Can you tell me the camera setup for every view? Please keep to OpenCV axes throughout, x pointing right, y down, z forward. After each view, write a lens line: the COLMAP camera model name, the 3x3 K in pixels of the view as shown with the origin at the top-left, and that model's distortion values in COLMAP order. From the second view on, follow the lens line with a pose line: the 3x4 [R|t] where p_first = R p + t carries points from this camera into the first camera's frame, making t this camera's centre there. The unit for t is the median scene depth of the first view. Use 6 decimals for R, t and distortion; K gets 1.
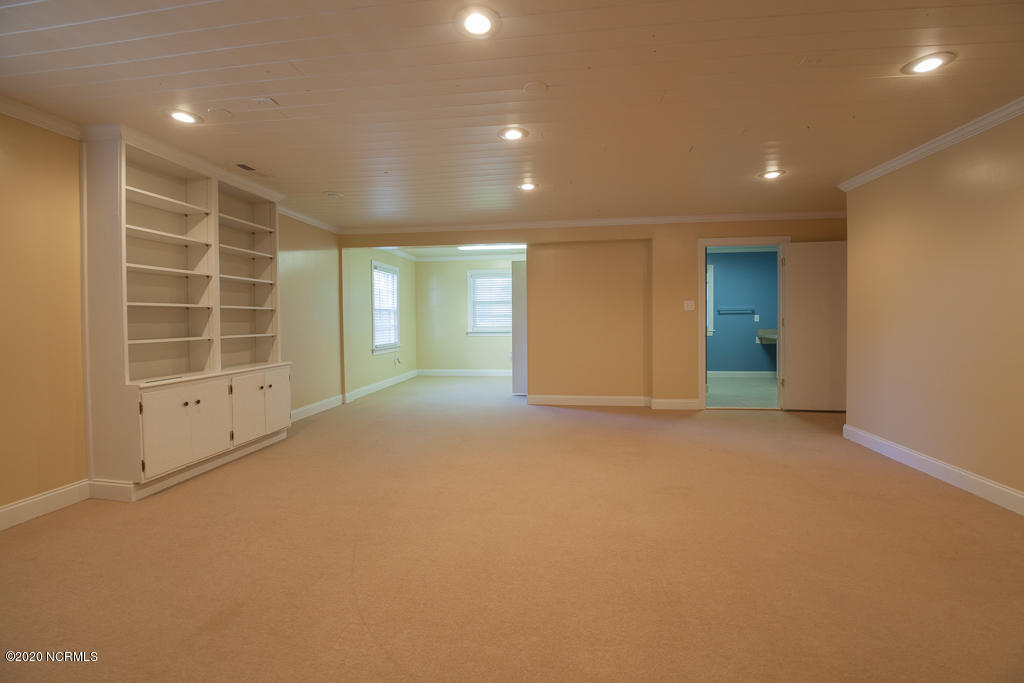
lens RADIAL K [[426.9, 0, 514.6], [0, 426.9, 324.9], [0, 0, 1]] dist [-0.012143, -0.008976]
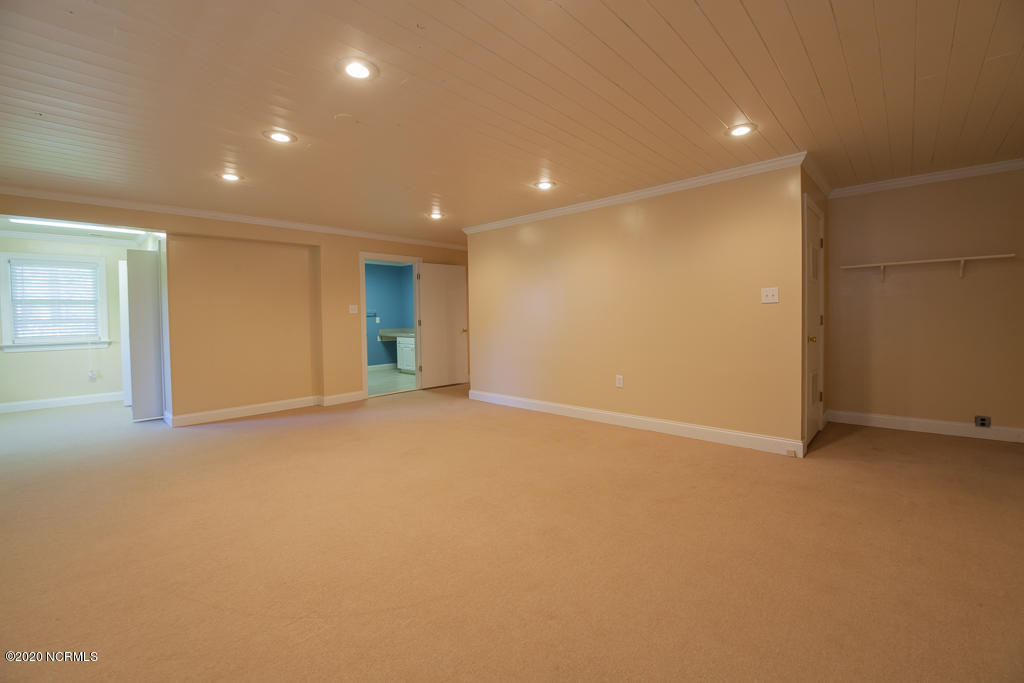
lens RADIAL K [[426.9, 0, 514.6], [0, 426.9, 324.9], [0, 0, 1]] dist [-0.012143, -0.008976]
pose [[0.583166, -0.019498, 0.812119, -0.255277], [0.025001, 0.999669, 0.006048, -0.000126], [-0.811968, 0.016777, 0.583461, -0.010495]]
